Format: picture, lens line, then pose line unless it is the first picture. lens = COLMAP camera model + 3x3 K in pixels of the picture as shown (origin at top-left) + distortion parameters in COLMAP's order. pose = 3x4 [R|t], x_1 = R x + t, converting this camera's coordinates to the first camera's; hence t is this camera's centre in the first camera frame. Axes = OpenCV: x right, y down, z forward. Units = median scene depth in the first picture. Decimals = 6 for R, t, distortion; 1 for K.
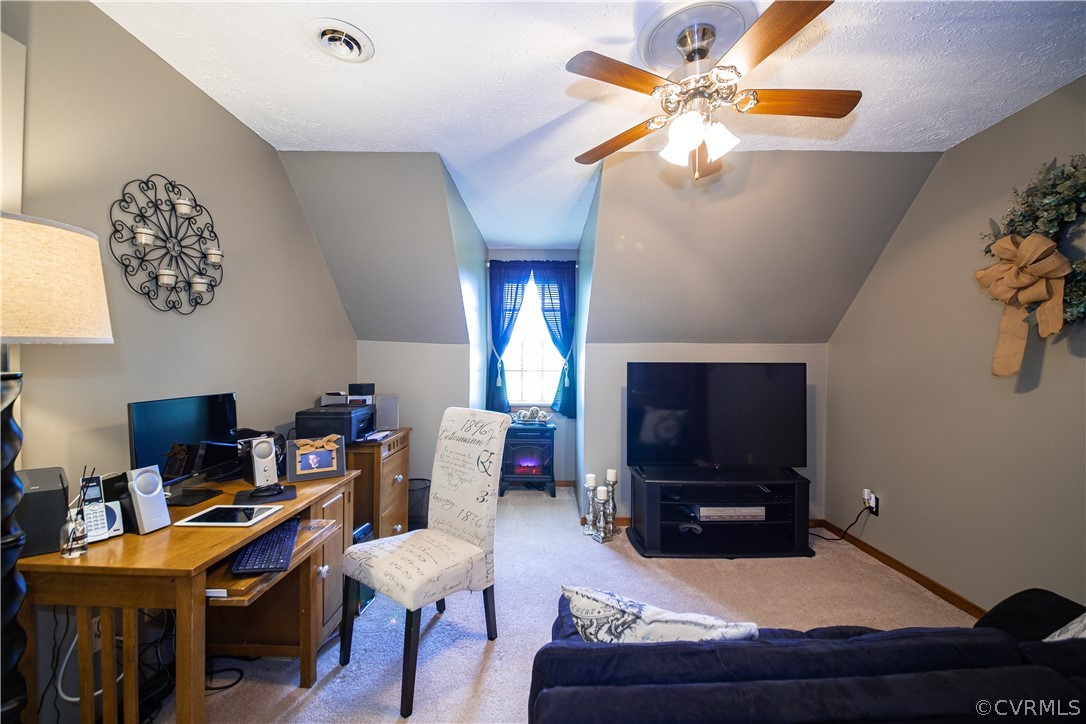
lens RADIAL K [[426.5, 0, 543.0], [0, 426.5, 362.0], [0, 0, 1]] dist [0.010935, -0.007463]
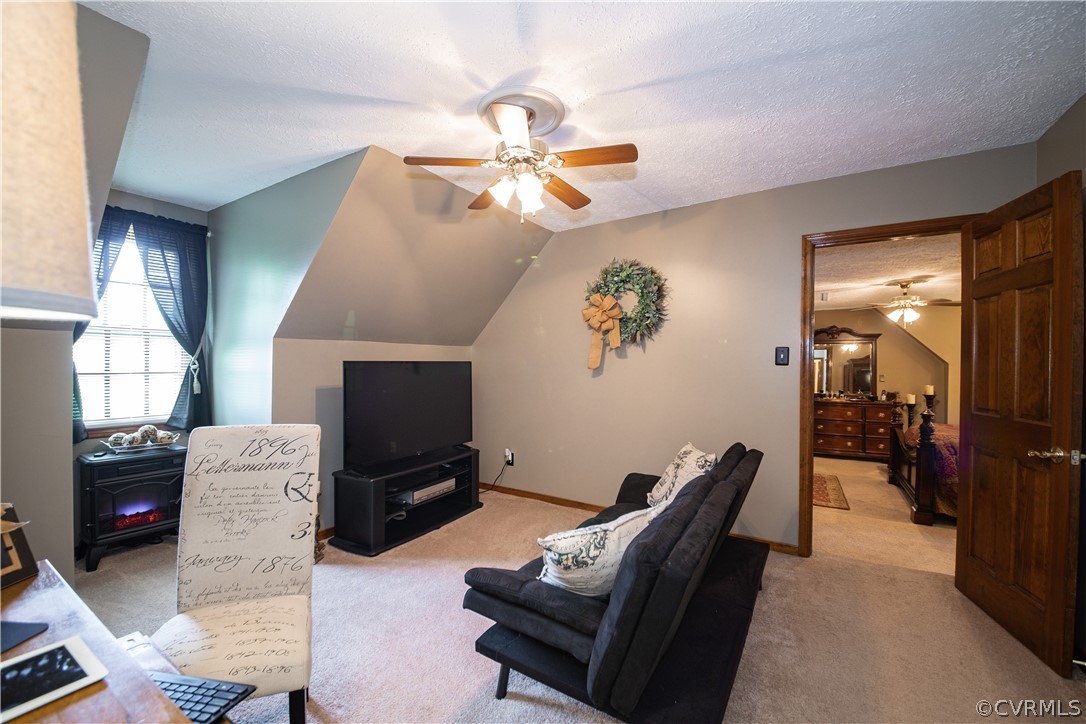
lens RADIAL K [[429.2, 0, 545.9], [0, 429.2, 365.9], [0, 0, 1]] dist [0.025415, -0.024492]
pose [[0.528932, -0.011514, 0.848586, -0.399310], [-0.001301, 0.999896, 0.014378, -0.003395], [-0.848663, -0.008709, 0.528862, 0.127861]]
